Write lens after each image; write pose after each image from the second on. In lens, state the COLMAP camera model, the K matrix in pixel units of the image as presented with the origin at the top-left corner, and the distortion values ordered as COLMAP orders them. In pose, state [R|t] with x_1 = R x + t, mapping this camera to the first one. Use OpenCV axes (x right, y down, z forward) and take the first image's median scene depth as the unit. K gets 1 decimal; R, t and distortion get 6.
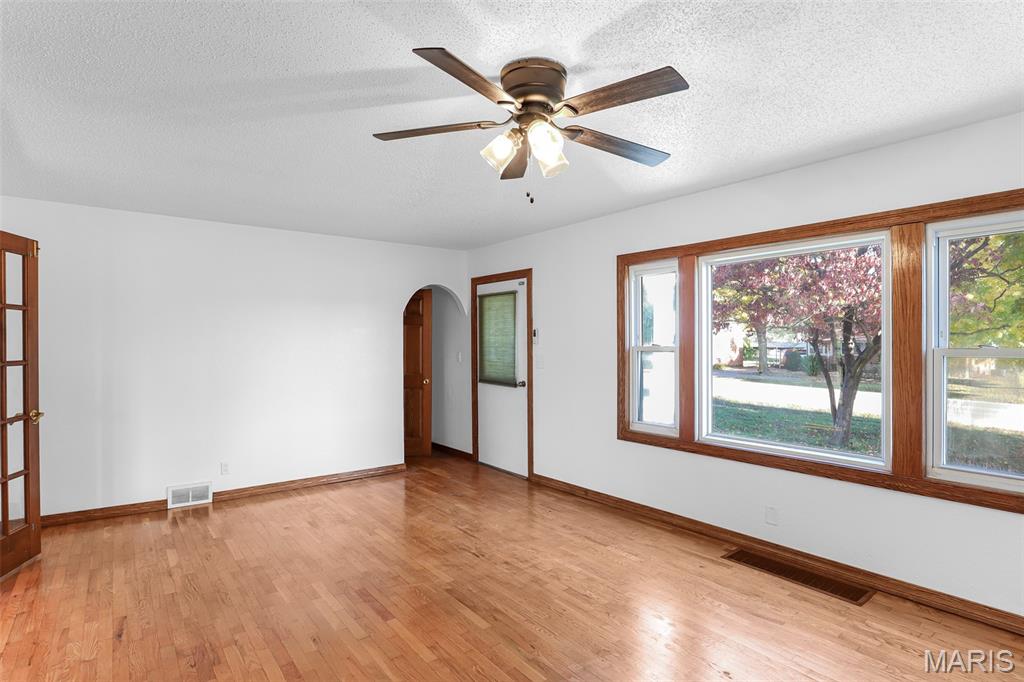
lens RADIAL K [[523.0, 0, 508.6], [0, 523.0, 345.3], [0, 0, 1]] dist [-0.013328, 0.001977]
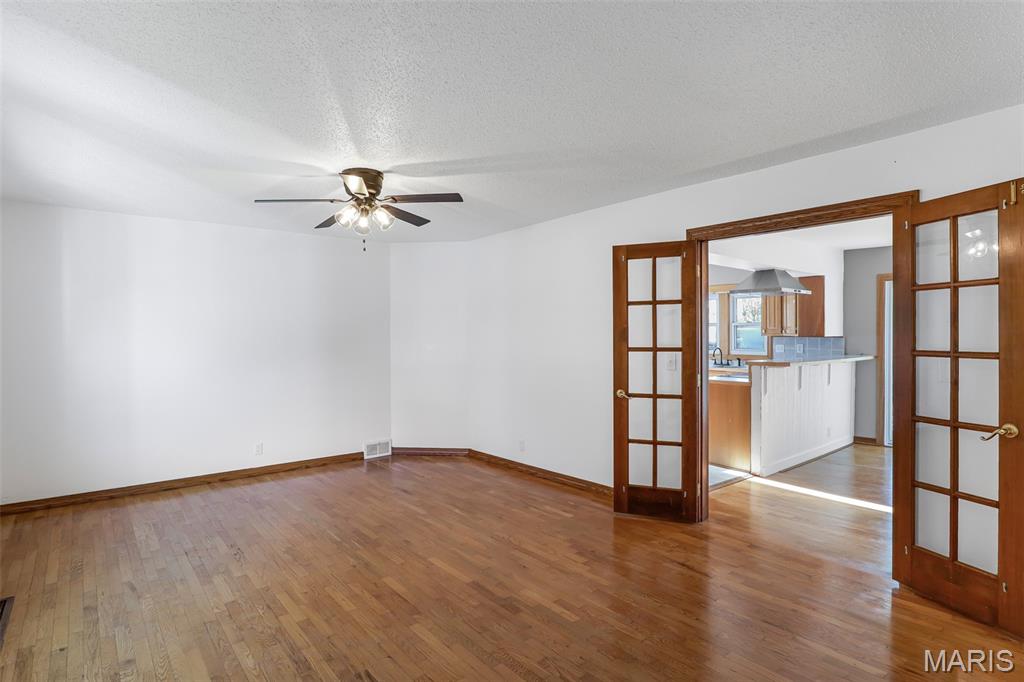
lens RADIAL K [[523.0, 0, 508.6], [0, 523.0, 345.3], [0, 0, 1]] dist [-0.013328, 0.001977]
pose [[-0.999097, 0.009508, -0.041399, -0.200844], [0.008731, 0.999783, 0.018926, -0.002621], [0.041570, 0.018548, -0.998963, 1.585631]]
